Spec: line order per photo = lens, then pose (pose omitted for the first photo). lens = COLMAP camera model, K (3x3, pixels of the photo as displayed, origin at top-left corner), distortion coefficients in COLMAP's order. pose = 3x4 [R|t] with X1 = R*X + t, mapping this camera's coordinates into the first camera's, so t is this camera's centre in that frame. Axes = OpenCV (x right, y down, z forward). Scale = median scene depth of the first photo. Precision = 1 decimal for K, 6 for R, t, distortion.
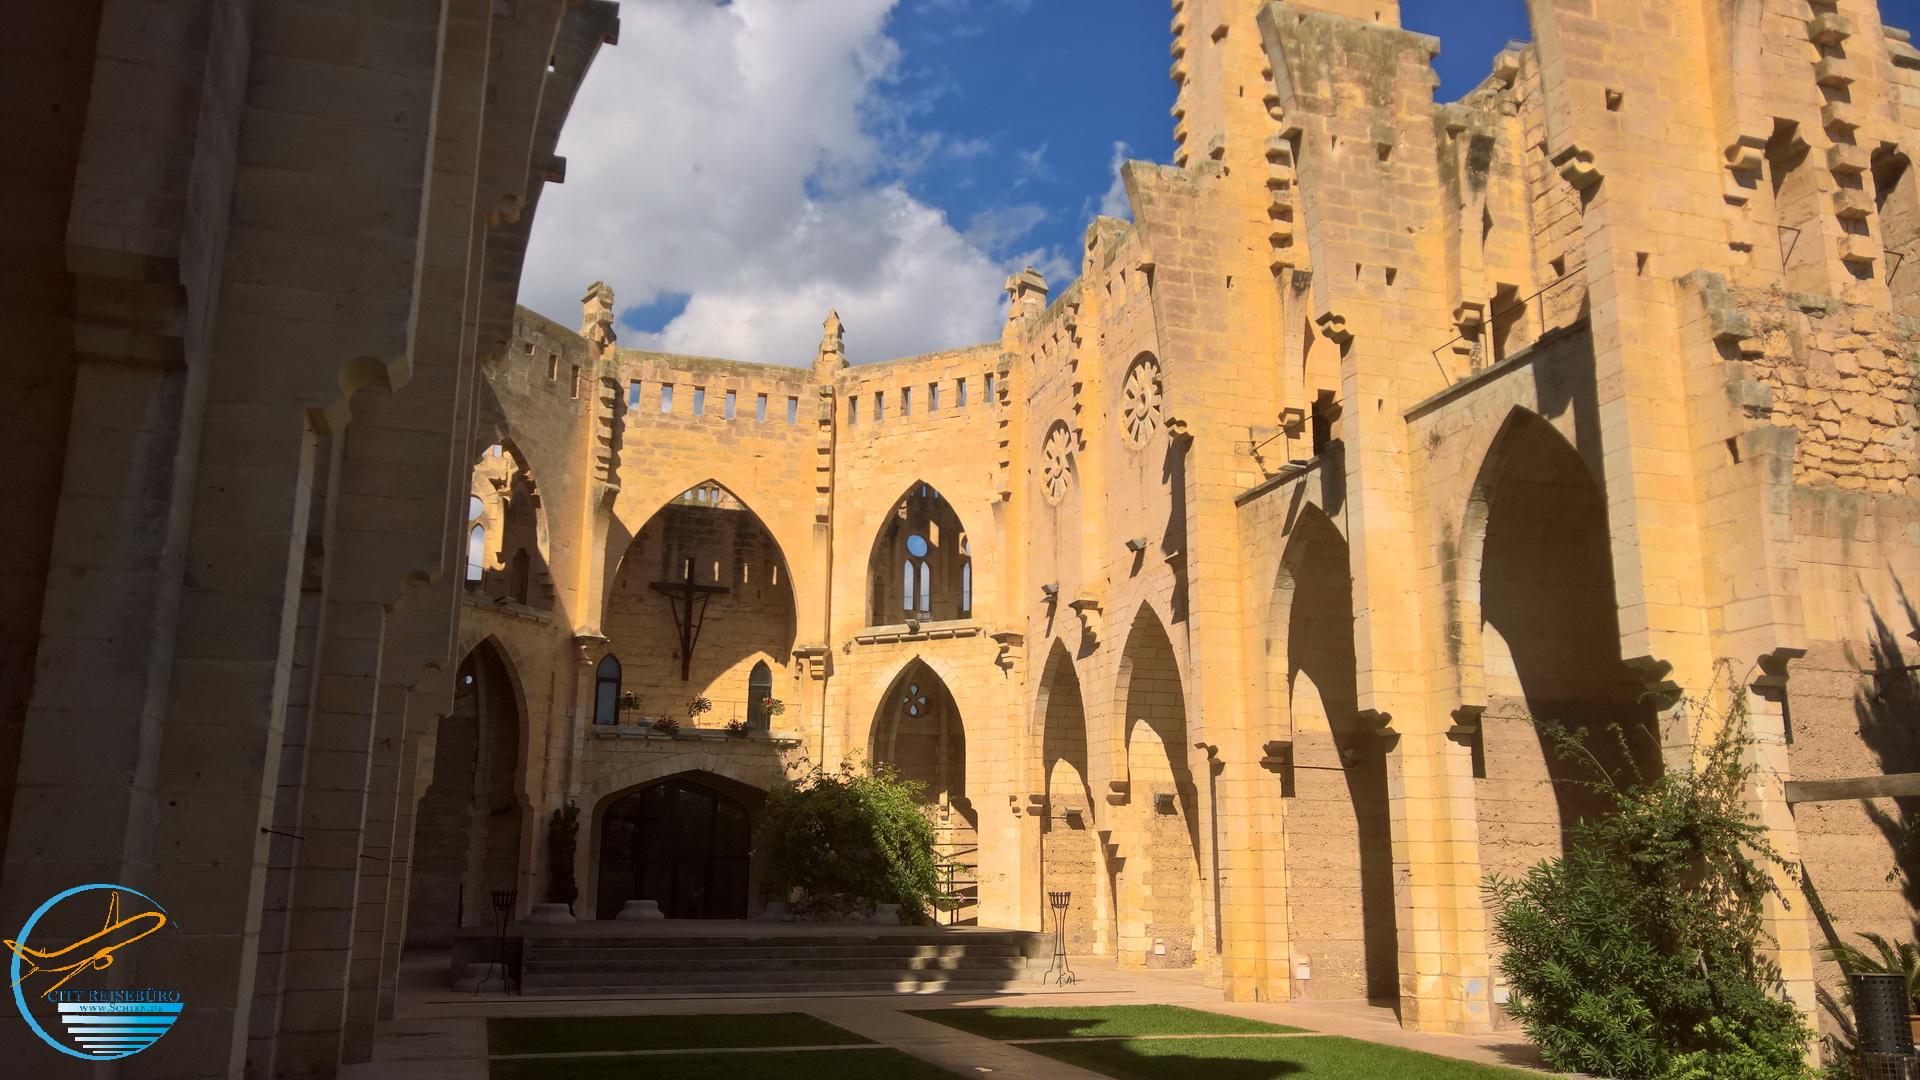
lens RADIAL K [[1429.1, 0, 995.0], [0, 1429.1, 566.8], [0, 0, 1]] dist [0.079563, -0.113065]
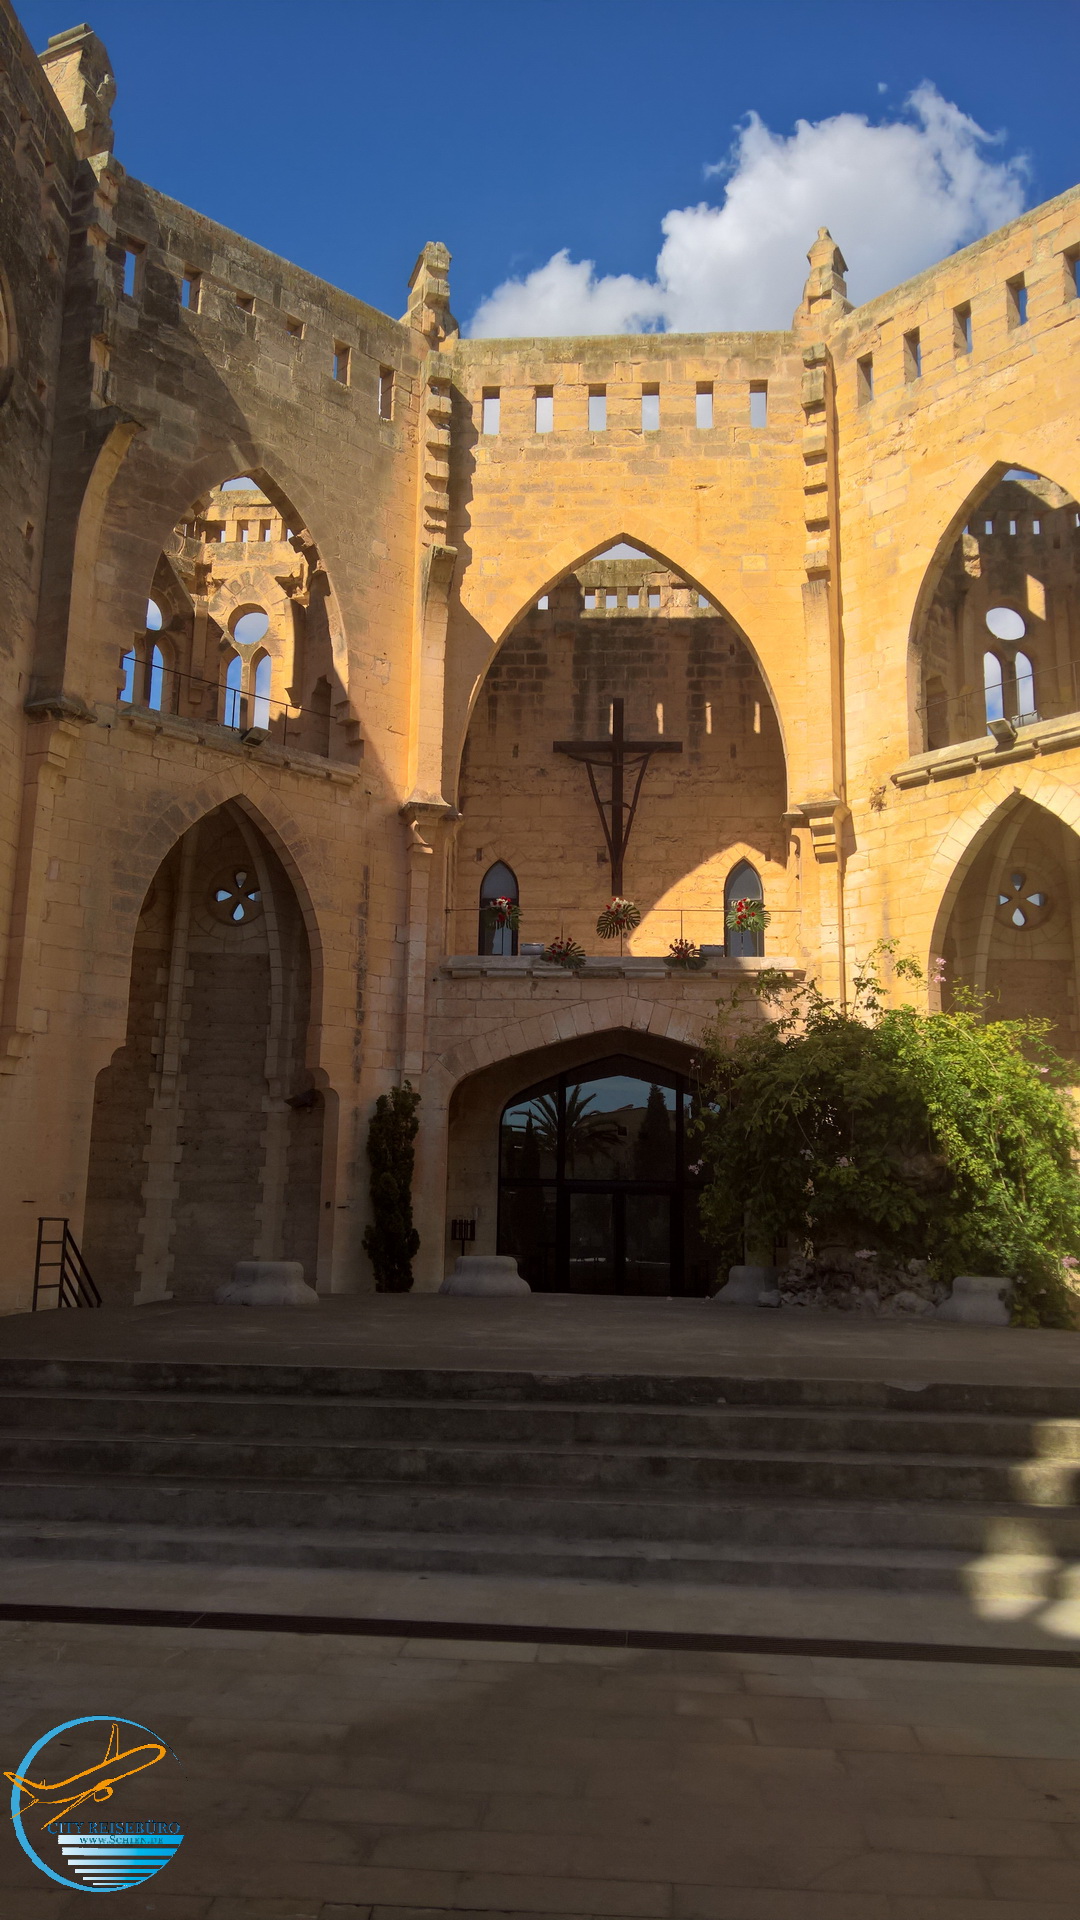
lens RADIAL K [[1434.2, 0, 540.0], [0, 1434.2, 960.0], [0, 0, 1]] dist [0.040030, -0.082083]
pose [[0.926402, -0.060682, -0.371613, -0.024393], [0.071527, 0.997319, 0.015455, 0.102776], [0.369679, -0.040898, 0.928259, 0.460376]]
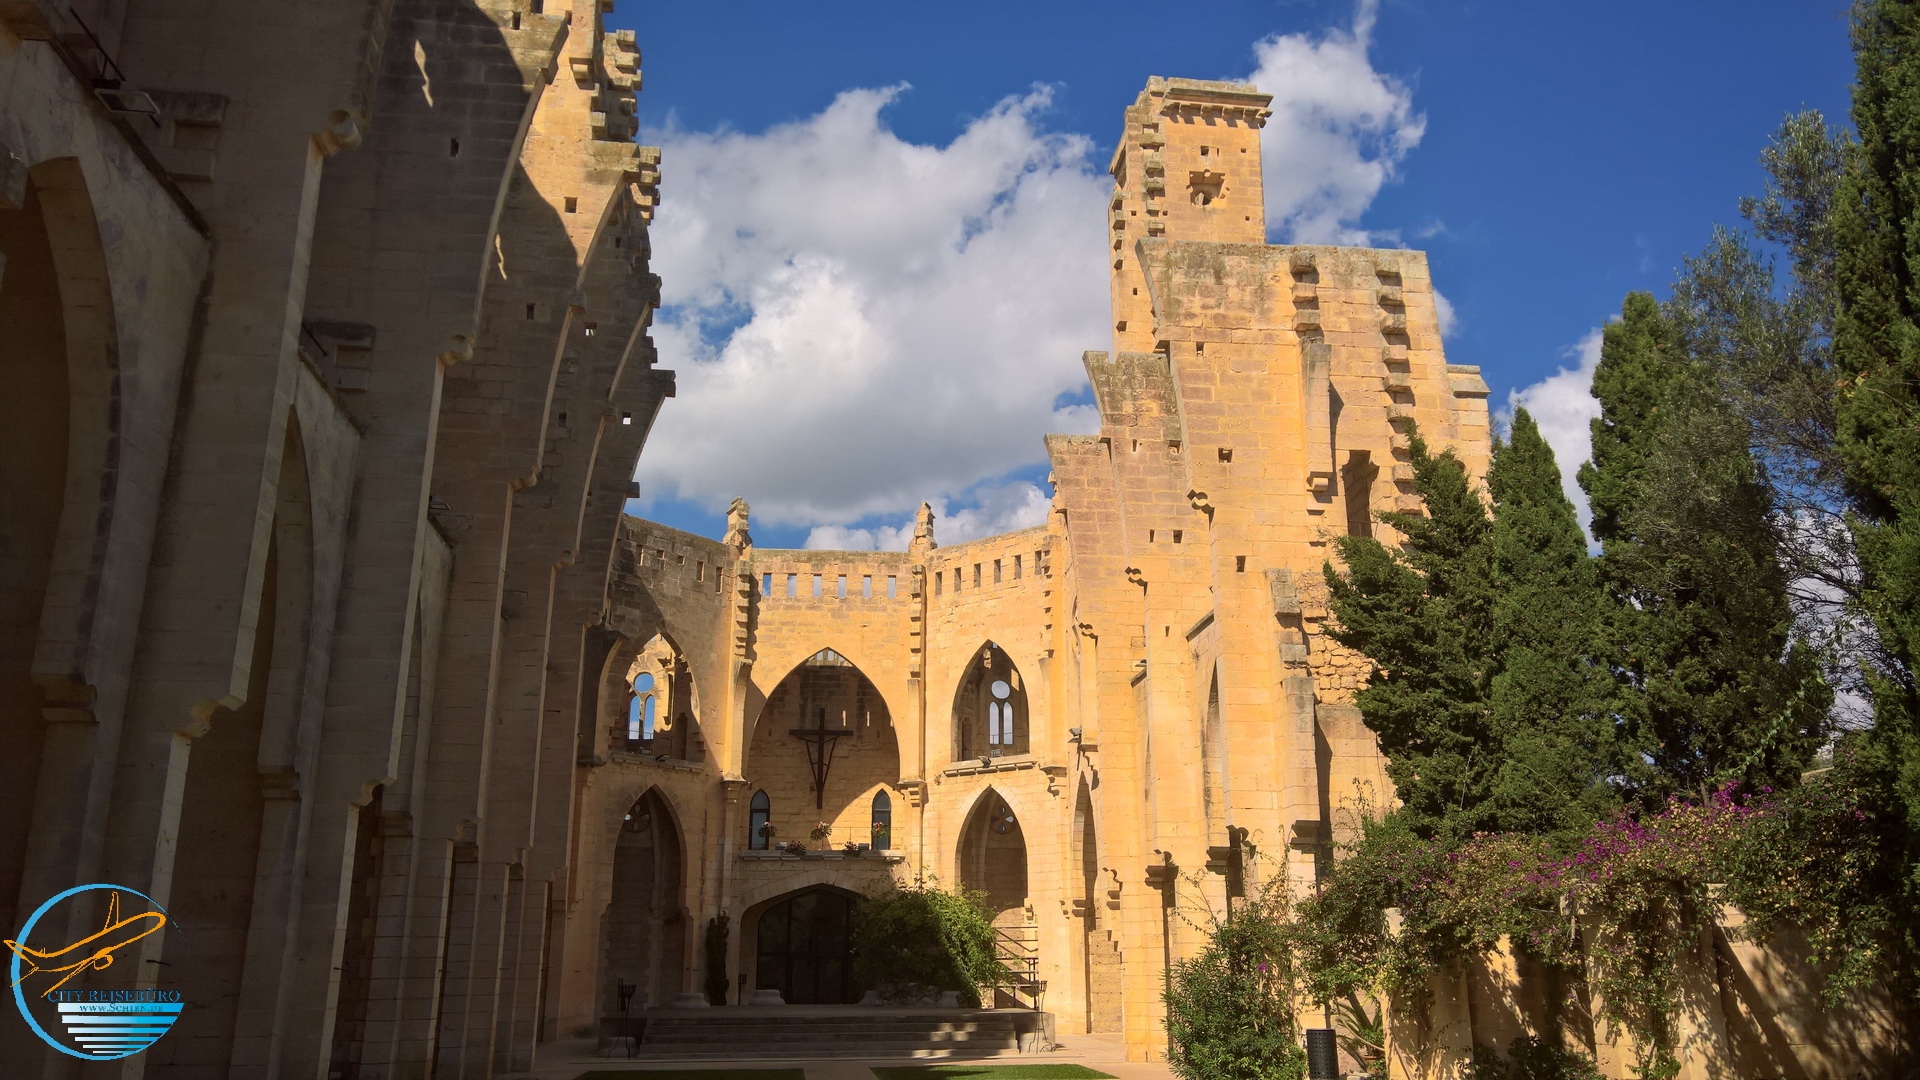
lens RADIAL K [[1434.2, 0, 1013.6], [0, 1434.2, 565.3], [0, 0, 1]] dist [0.040030, -0.082083]
pose [[0.983603, -0.061837, -0.169417, 0.186454], [0.052324, 0.996823, -0.060054, -0.051132], [0.172592, 0.050204, 0.983713, -0.218198]]
